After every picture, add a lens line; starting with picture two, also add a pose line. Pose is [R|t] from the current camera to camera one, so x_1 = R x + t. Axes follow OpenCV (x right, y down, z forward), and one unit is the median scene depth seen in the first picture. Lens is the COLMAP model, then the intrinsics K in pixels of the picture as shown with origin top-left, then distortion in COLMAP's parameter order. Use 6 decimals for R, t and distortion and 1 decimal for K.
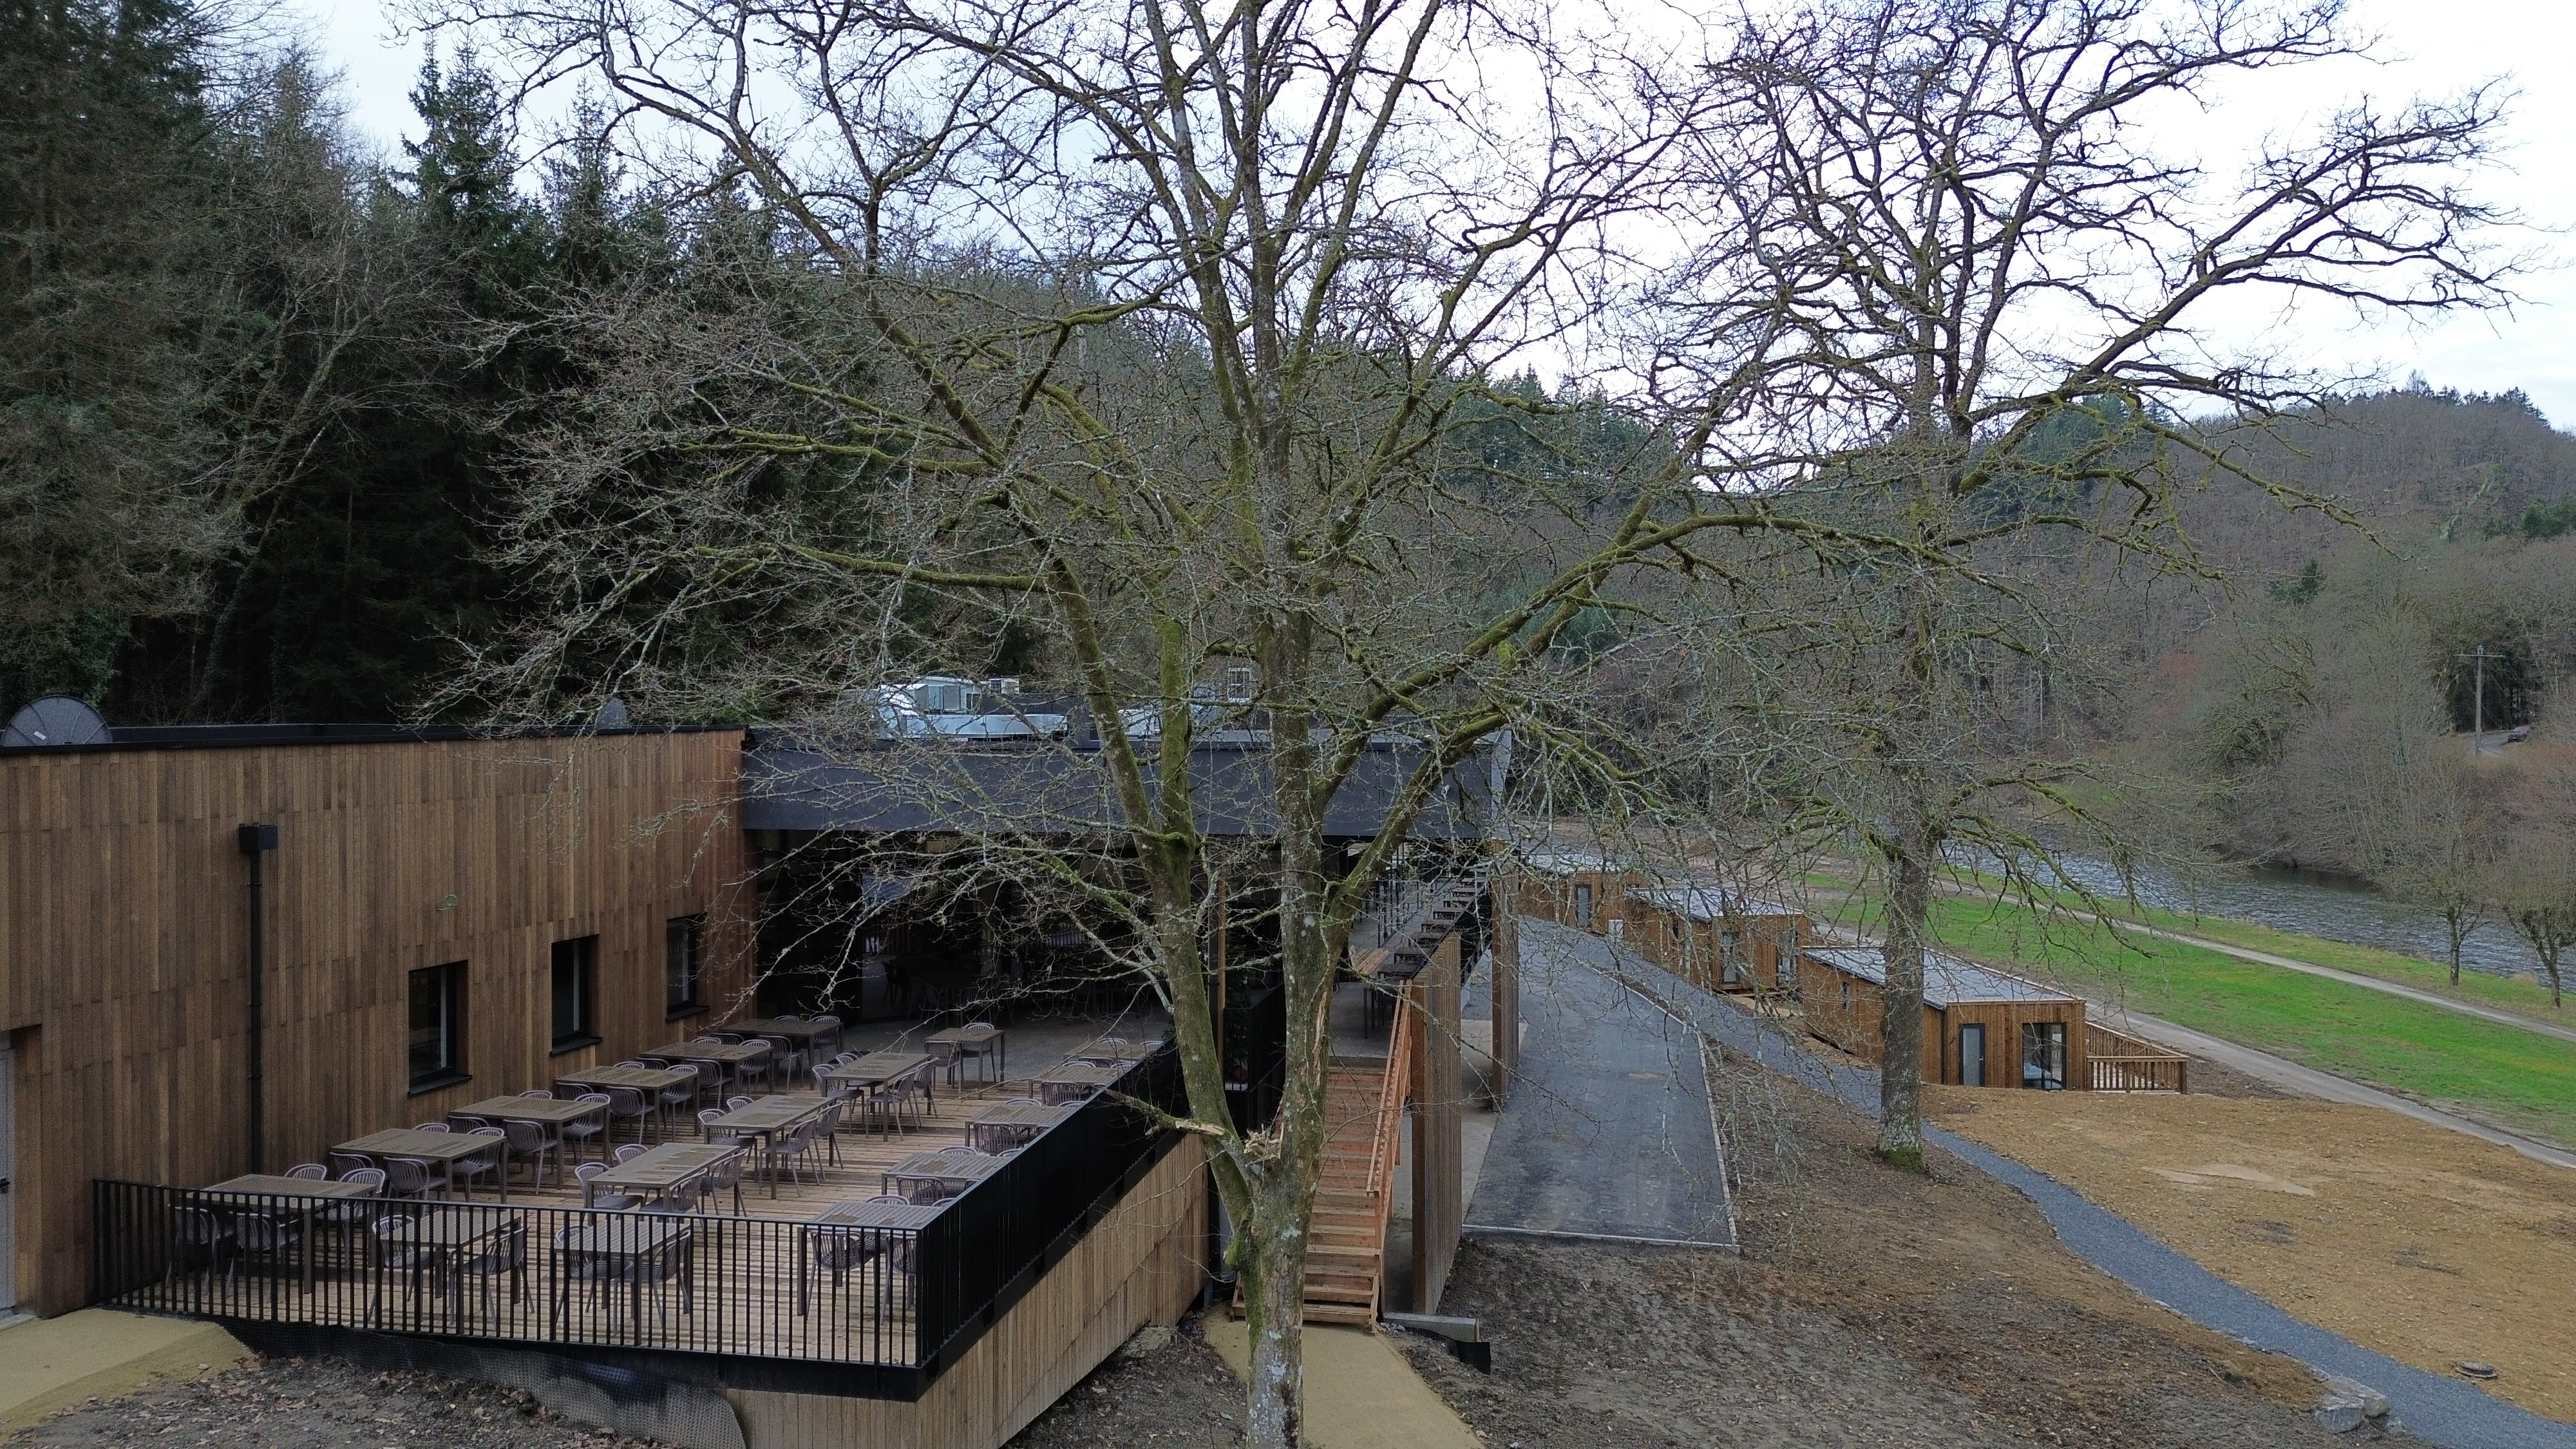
lens RADIAL K [[1806.8, 0, 1293.6], [0, 1806.8, 732.5], [0, 0, 1]] dist [0.045835, -0.026583]
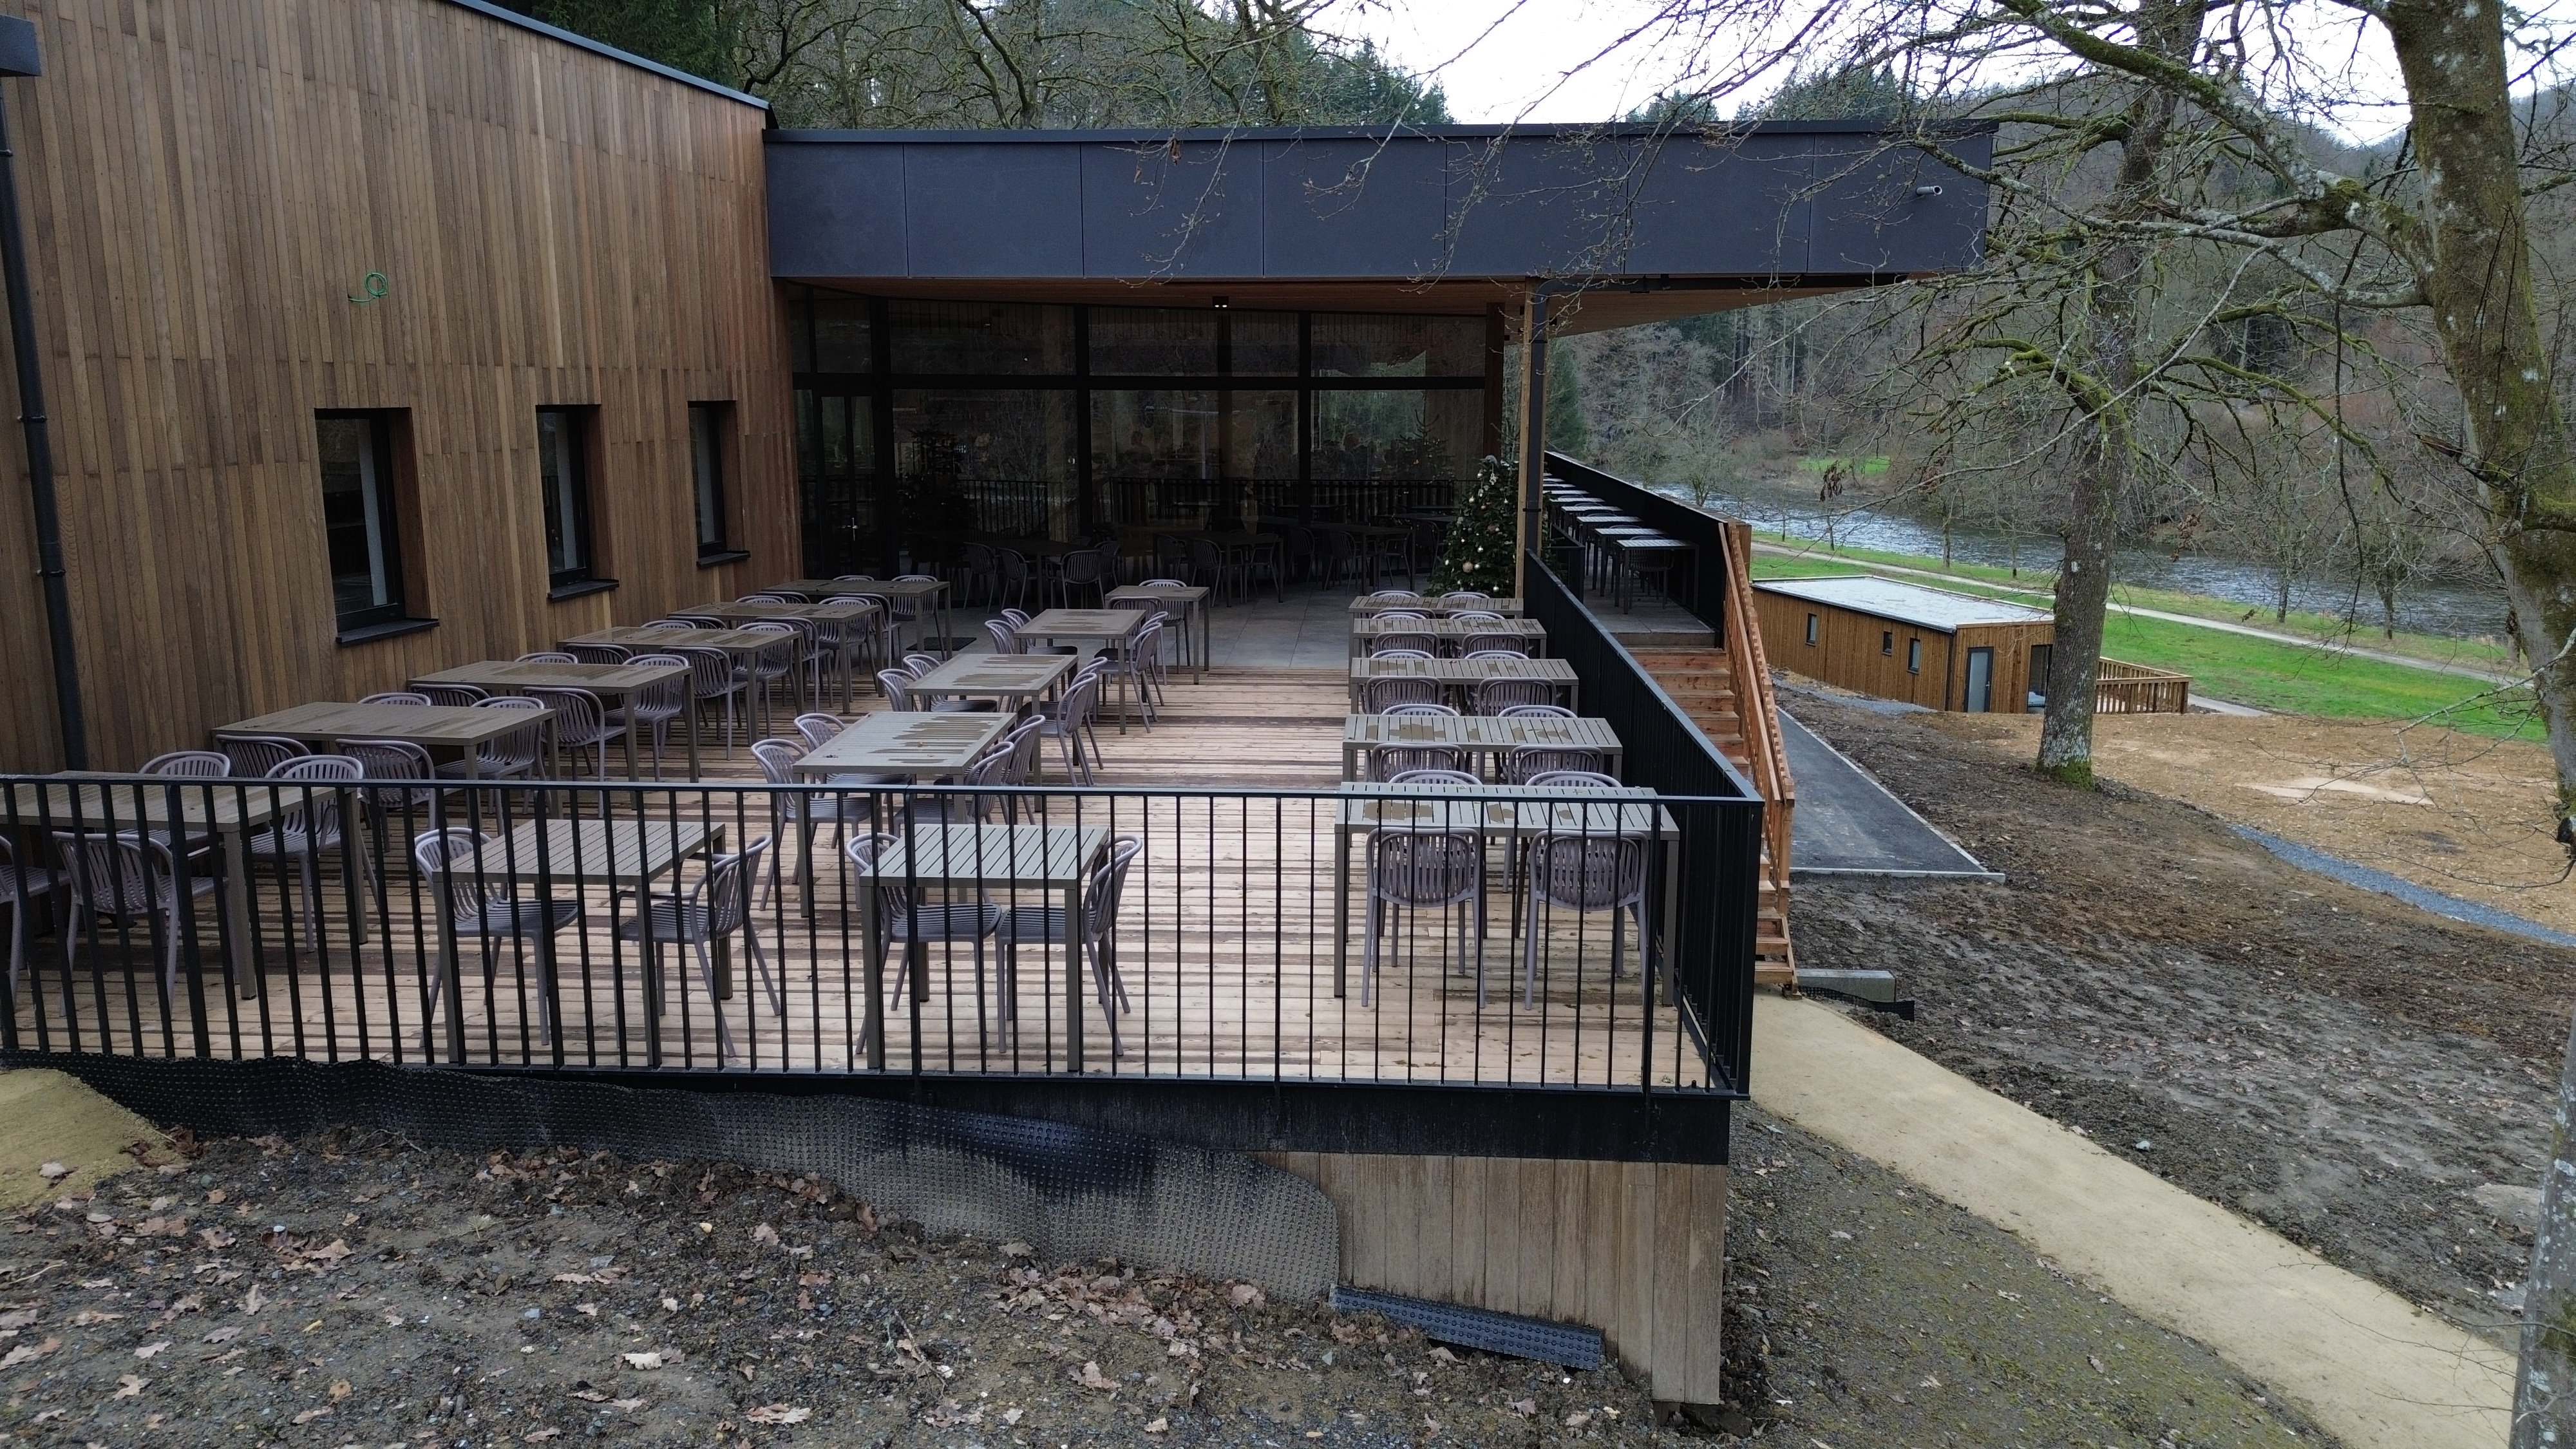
lens RADIAL K [[1806.8, 0, 1280.4], [0, 1806.8, 718.0], [0, 0, 1]] dist [0.045835, -0.026583]
pose [[0.990355, -0.026700, 0.135958, -0.314308], [0.004598, 0.987050, 0.160346, 0.149890], [-0.138479, -0.158175, 0.977653, 0.480120]]
